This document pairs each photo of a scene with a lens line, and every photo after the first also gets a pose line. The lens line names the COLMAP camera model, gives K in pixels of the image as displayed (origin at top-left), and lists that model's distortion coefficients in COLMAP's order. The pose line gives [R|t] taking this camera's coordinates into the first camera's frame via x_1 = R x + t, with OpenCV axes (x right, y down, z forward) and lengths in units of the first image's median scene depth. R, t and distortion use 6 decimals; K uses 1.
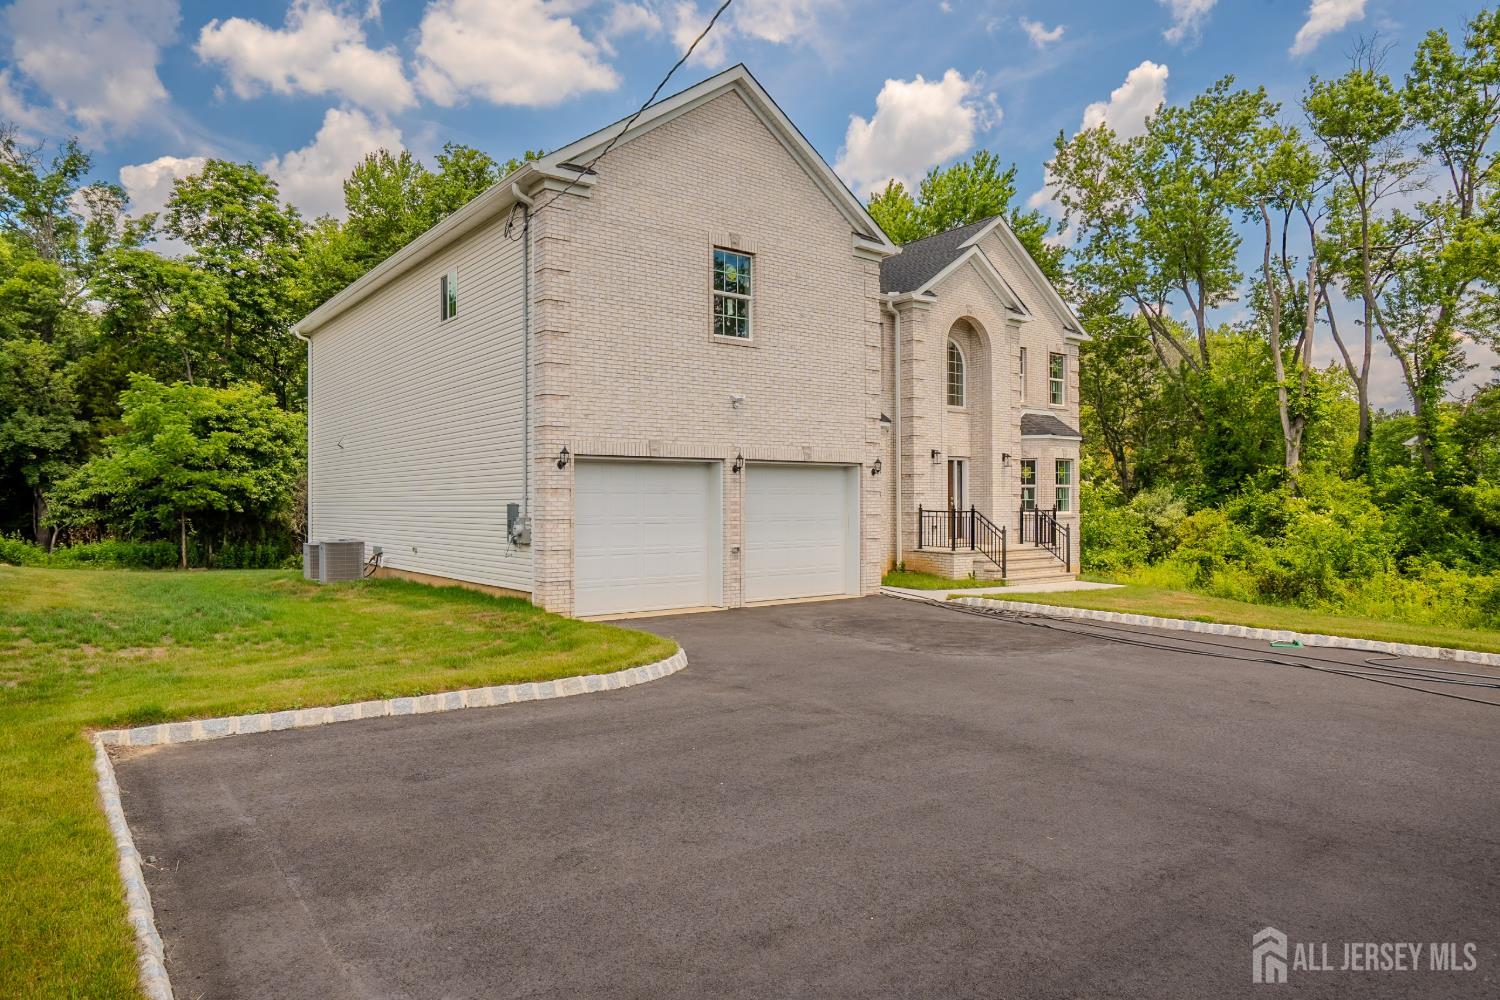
lens RADIAL K [[966.4, 0, 752.3], [0, 966.4, 494.3], [0, 0, 1]] dist [-0.034672, 0.000575]
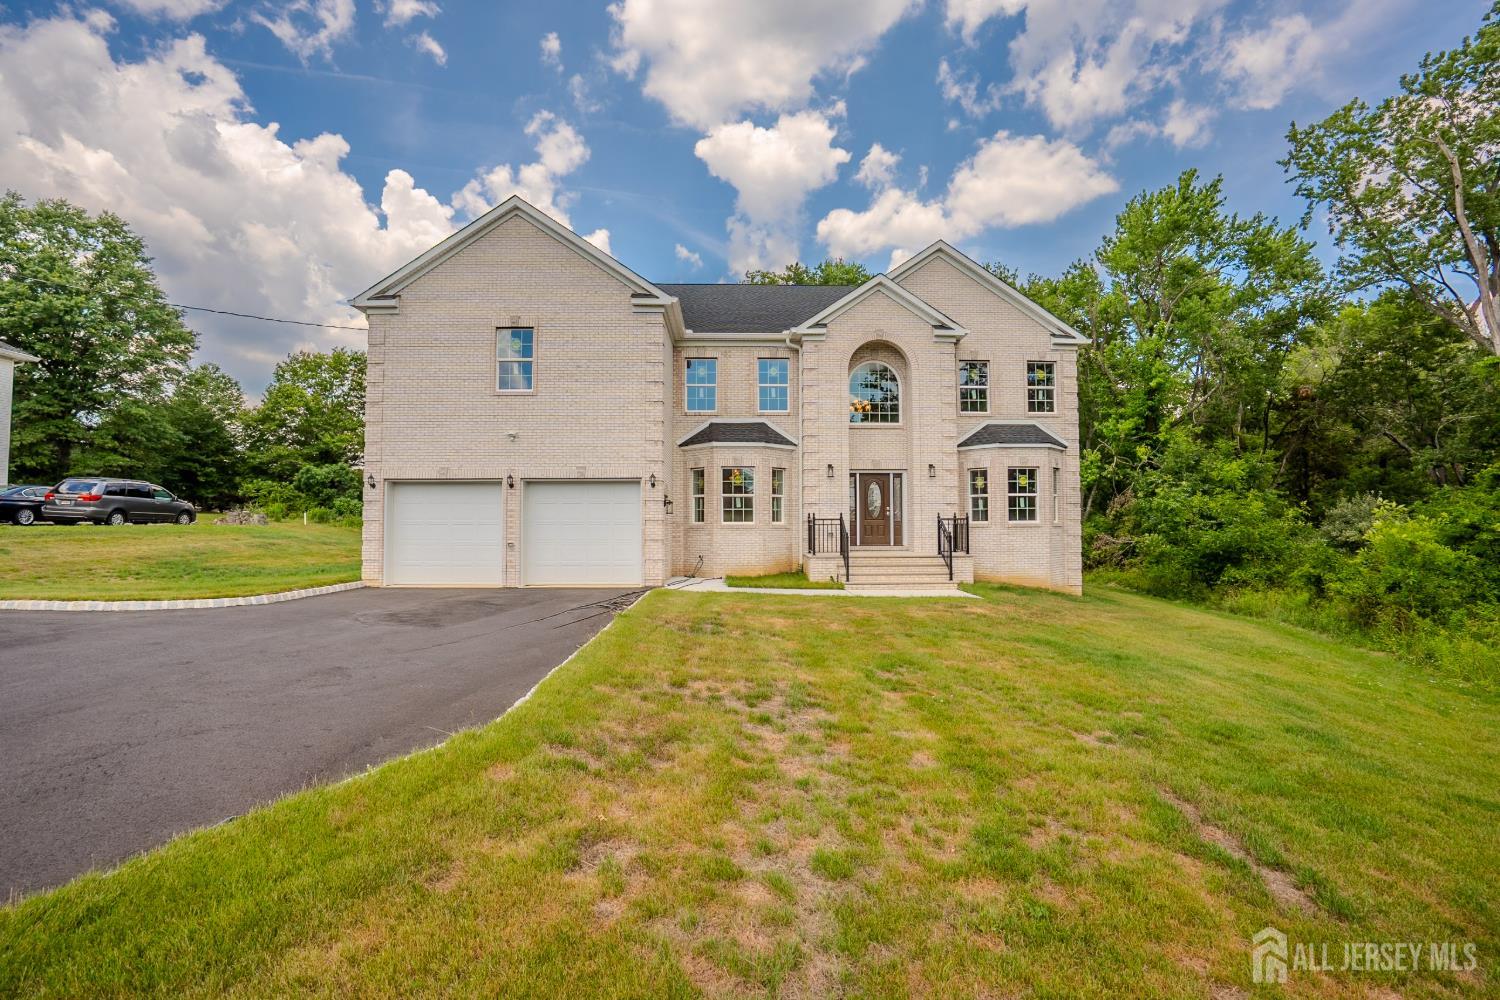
lens RADIAL K [[682.7, 0, 751.7], [0, 682.7, 508.7], [0, 0, 1]] dist [-0.045256, 0.000100]
pose [[0.780816, -0.003798, -0.624749, 0.614997], [0.002051, 0.999992, -0.003515, 0.008397], [0.624757, 0.001463, 0.780818, 0.326294]]
